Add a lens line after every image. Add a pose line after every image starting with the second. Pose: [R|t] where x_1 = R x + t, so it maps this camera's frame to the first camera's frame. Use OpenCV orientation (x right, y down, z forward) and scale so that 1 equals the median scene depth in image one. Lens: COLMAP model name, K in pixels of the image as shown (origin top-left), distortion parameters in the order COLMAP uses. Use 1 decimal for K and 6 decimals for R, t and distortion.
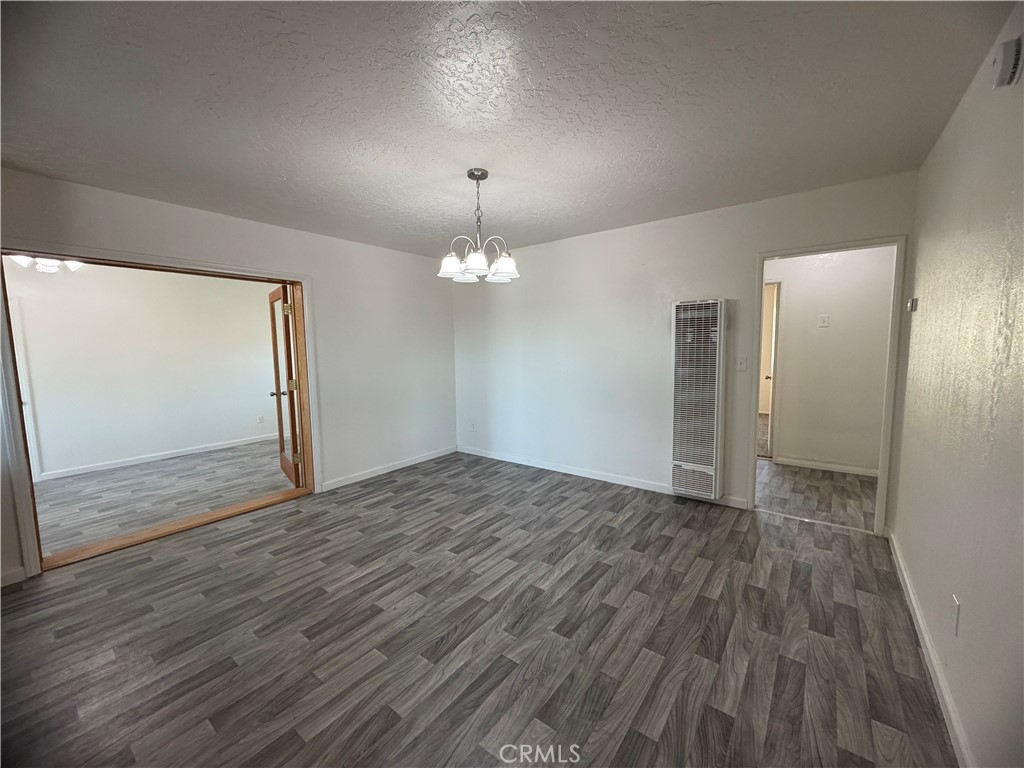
lens RADIAL K [[409.7, 0, 512.0], [0, 409.7, 384.0], [0, 0, 1]] dist [0.000043, -0.000038]
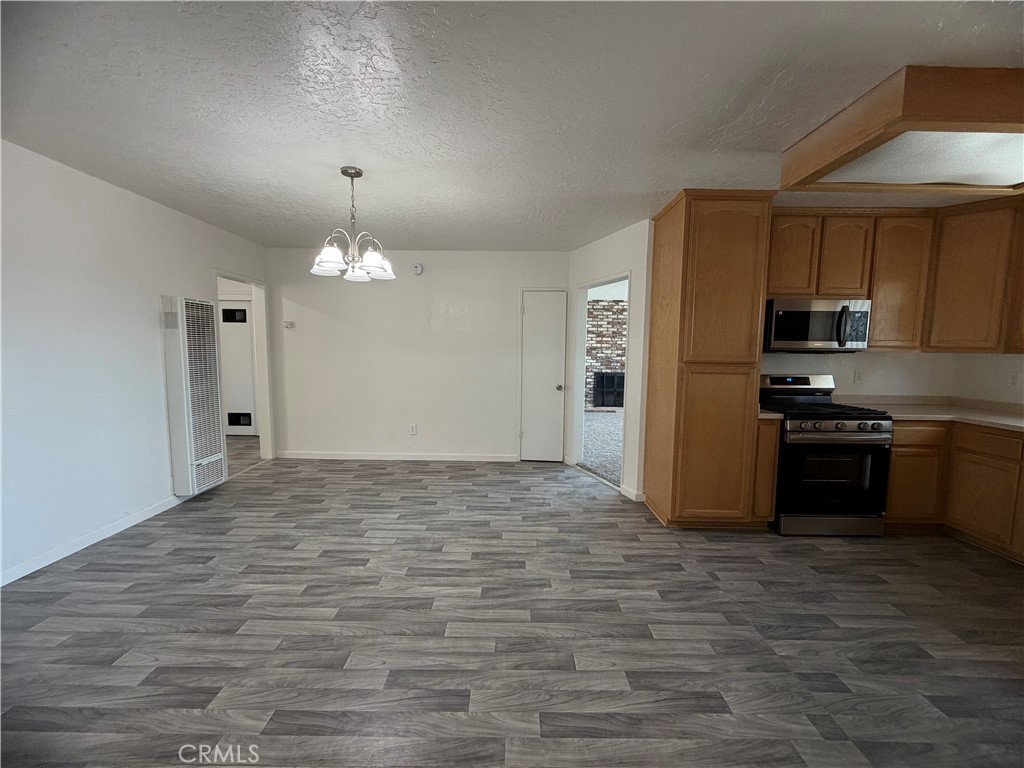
lens RADIAL K [[409.7, 0, 512.0], [0, 409.7, 384.0], [0, 0, 1]] dist [0.000043, -0.000038]
pose [[-0.606969, -0.063026, 0.792222, -1.144714], [0.072545, 0.988295, 0.134206, -0.097828], [-0.791407, 0.138931, -0.595292, 1.343781]]
